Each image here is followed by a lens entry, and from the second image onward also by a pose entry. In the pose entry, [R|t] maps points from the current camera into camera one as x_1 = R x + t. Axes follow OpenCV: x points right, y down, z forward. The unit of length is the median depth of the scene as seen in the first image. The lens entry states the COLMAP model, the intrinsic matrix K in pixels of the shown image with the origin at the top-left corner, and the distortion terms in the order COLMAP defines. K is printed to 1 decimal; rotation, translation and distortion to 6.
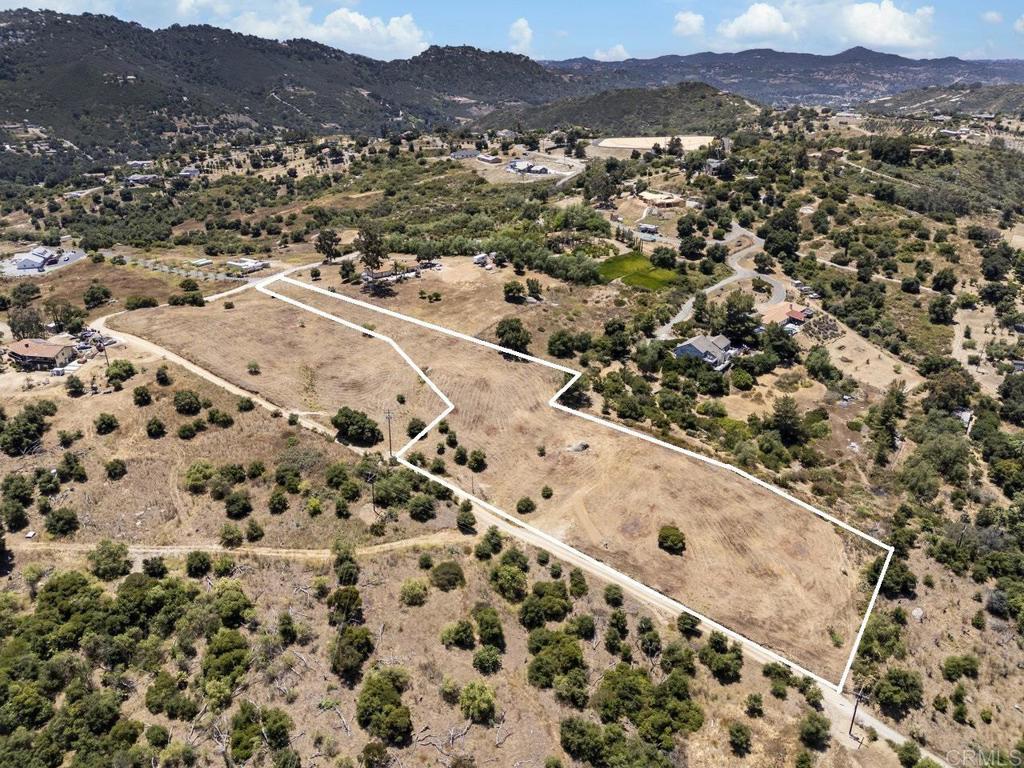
lens RADIAL K [[752.4, 0, 512.0], [0, 752.4, 384.0], [0, 0, 1]] dist [0.075548, -0.074121]
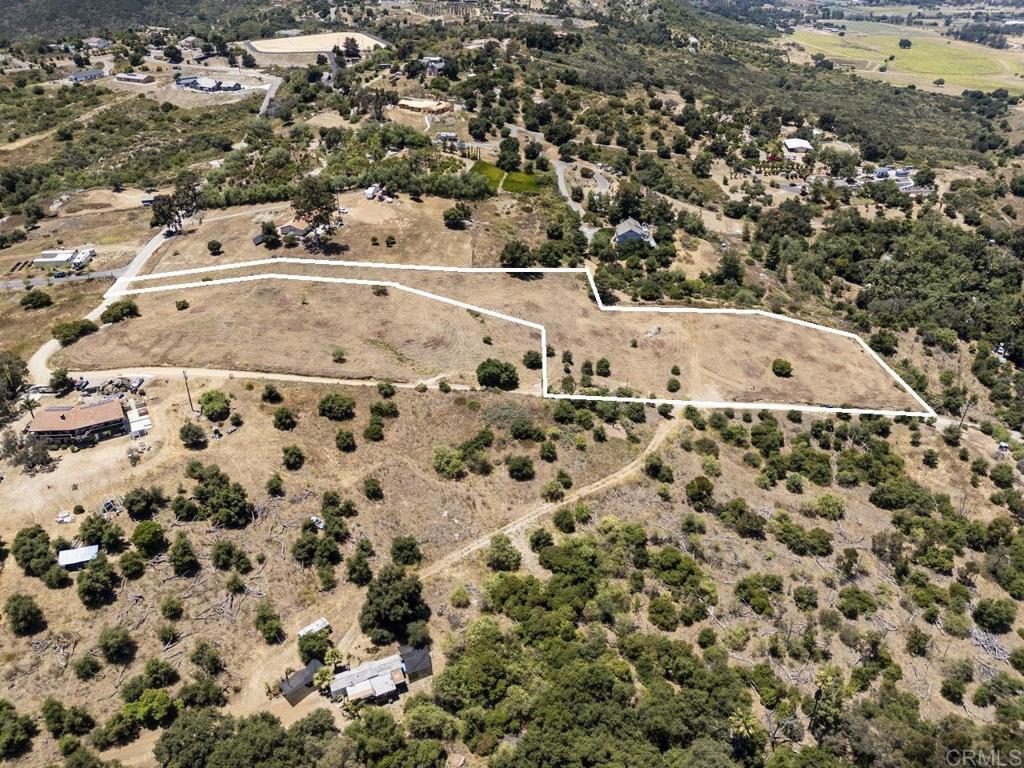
lens RADIAL K [[752.4, 0, 512.0], [0, 752.4, 384.0], [0, 0, 1]] dist [0.075548, -0.074121]
pose [[0.776057, -0.323263, 0.541513, -0.782299], [0.246384, 0.945810, 0.211515, -0.149153], [-0.580544, -0.030727, 0.813649, 0.153895]]
